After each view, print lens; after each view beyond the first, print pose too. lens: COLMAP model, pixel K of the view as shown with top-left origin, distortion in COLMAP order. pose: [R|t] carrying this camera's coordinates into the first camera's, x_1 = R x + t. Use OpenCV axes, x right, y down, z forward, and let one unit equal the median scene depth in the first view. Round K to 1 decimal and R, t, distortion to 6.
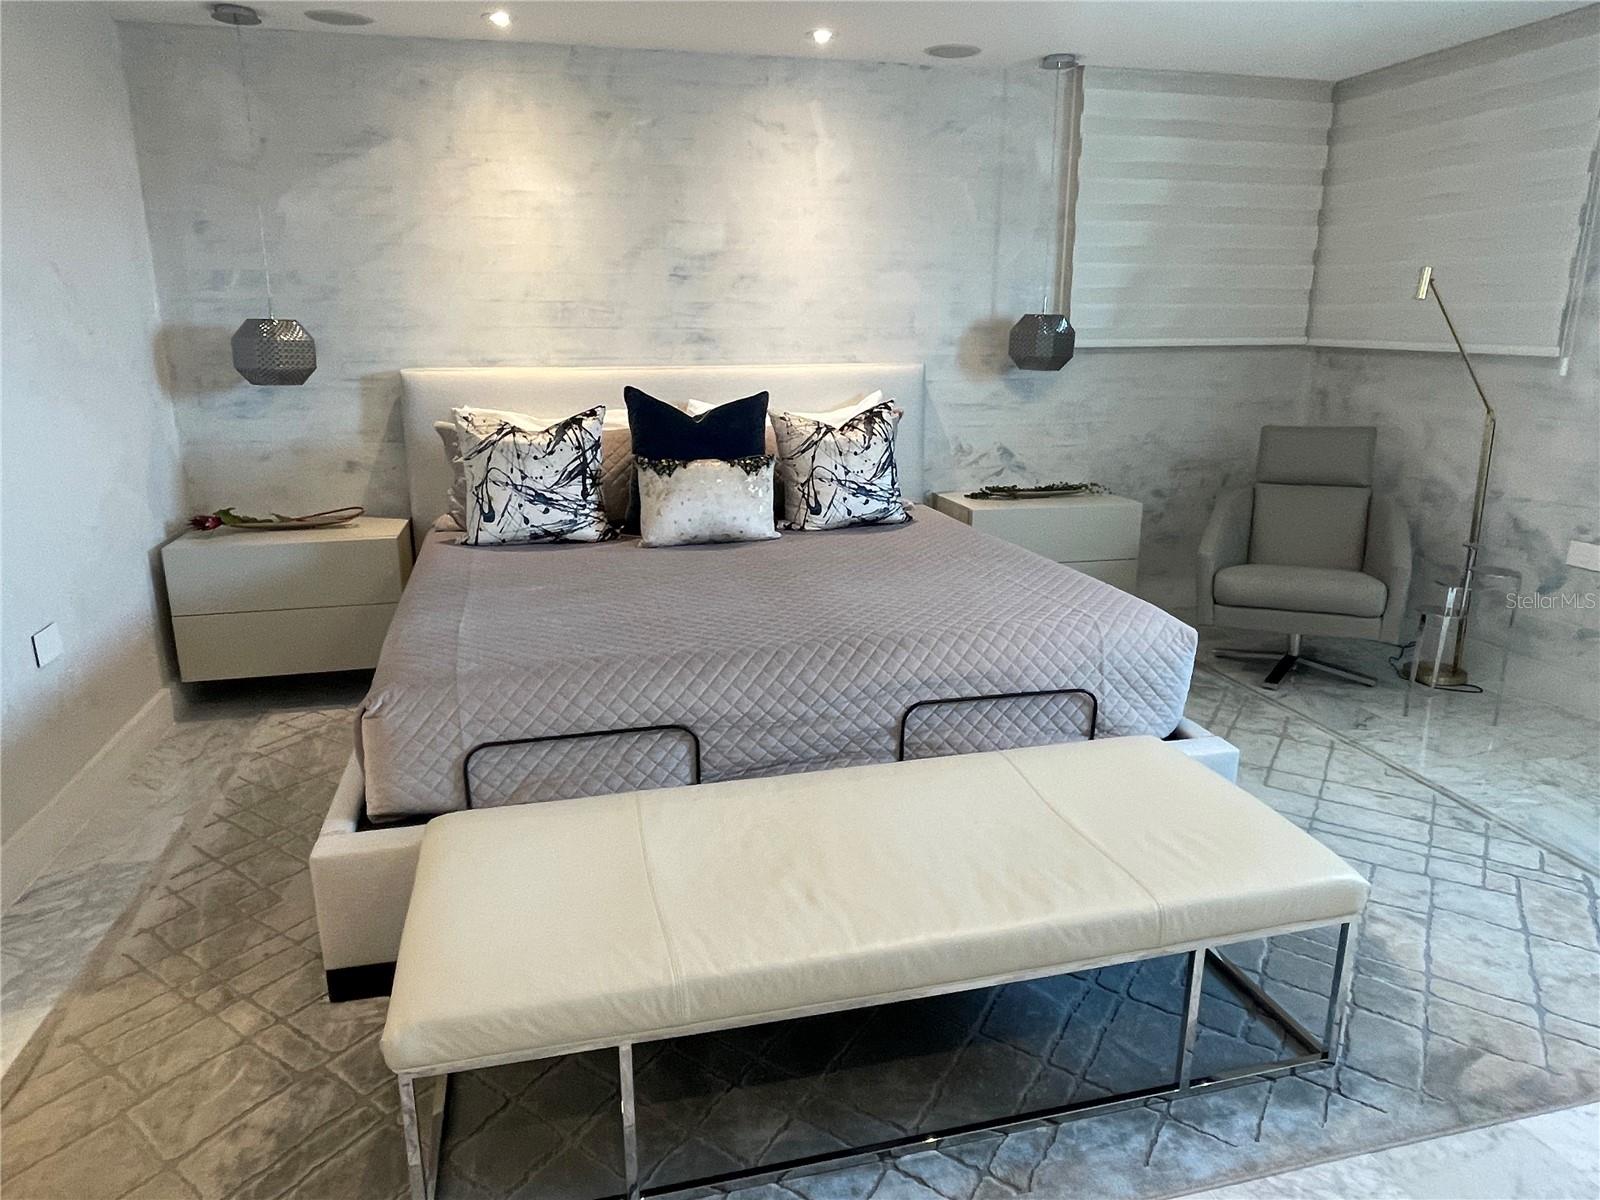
lens RADIAL K [[1028.9, 0, 800.1], [0, 1028.9, 595.4], [0, 0, 1]] dist [-0.001065, -0.003810]
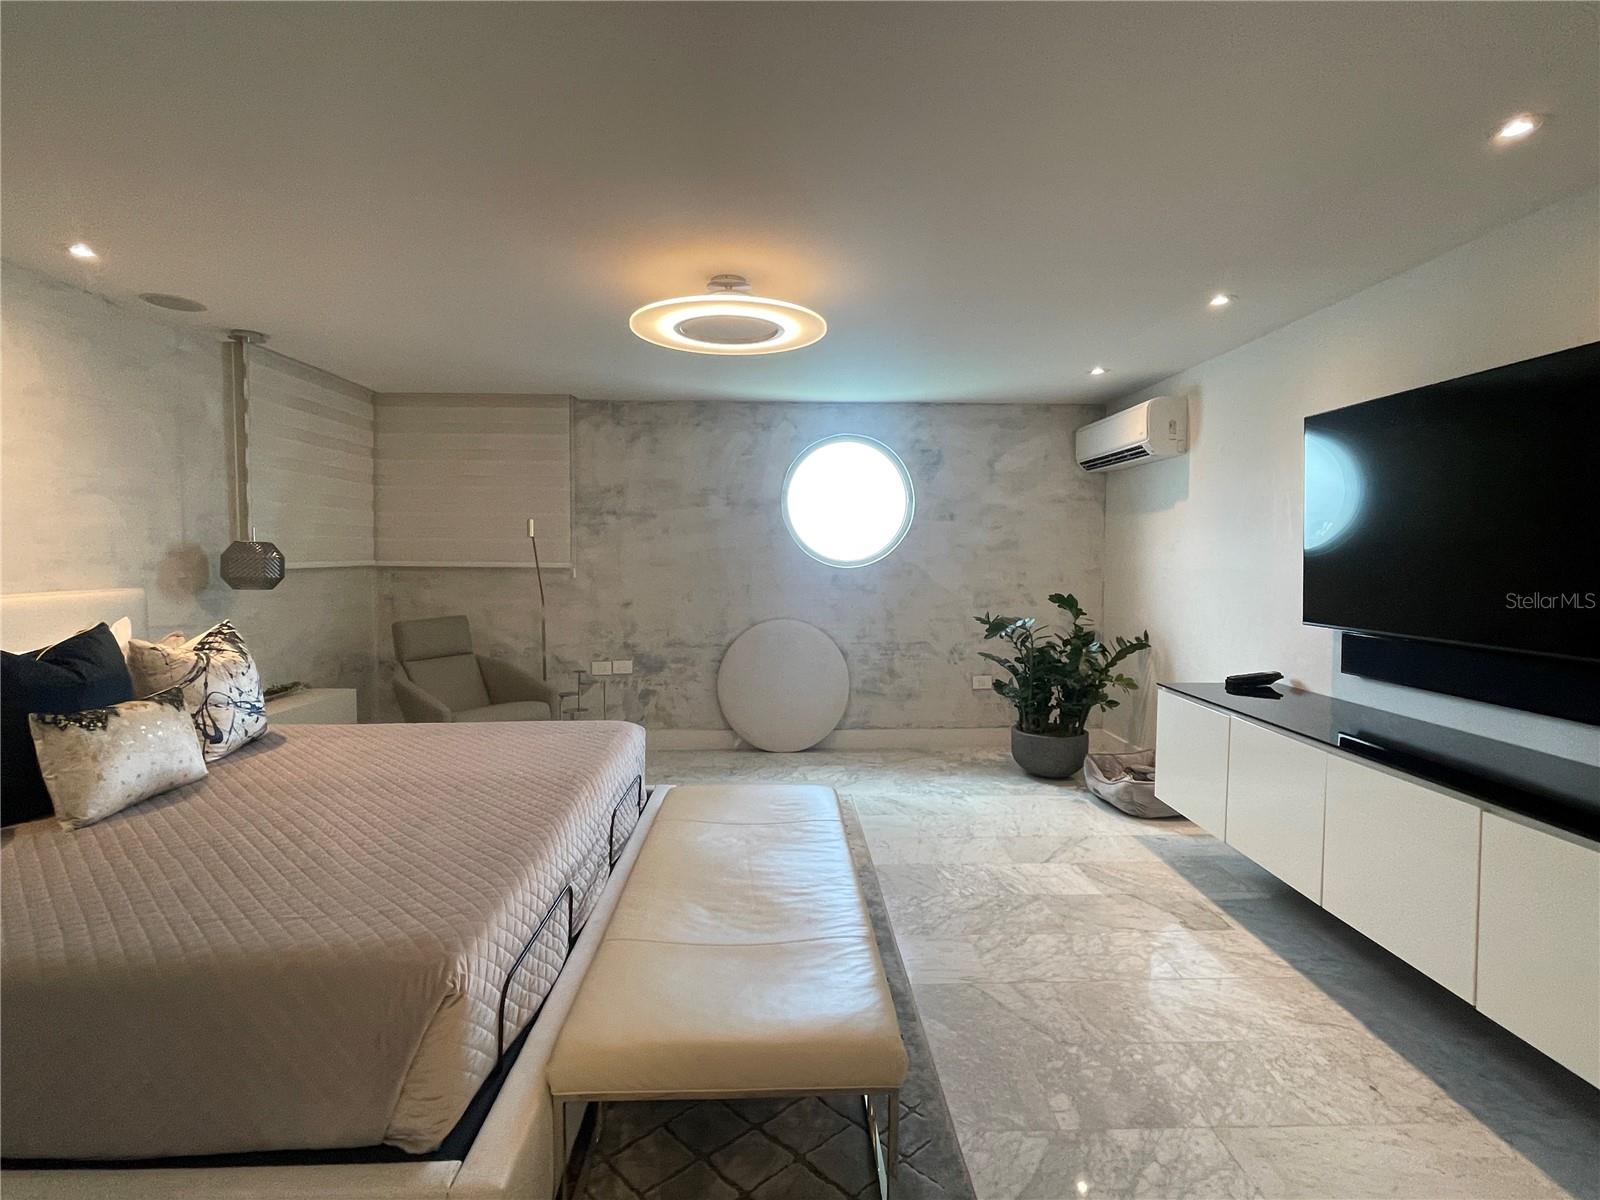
lens RADIAL K [[764.3, 0, 802.9], [0, 764.3, 597.3], [0, 0, 1]] dist [0.000141, 0.000082]
pose [[0.214020, -0.054466, 0.975310, -0.519606], [0.247244, 0.968953, -0.000144, -0.071209], [-0.945022, 0.241170, 0.220842, 0.287425]]
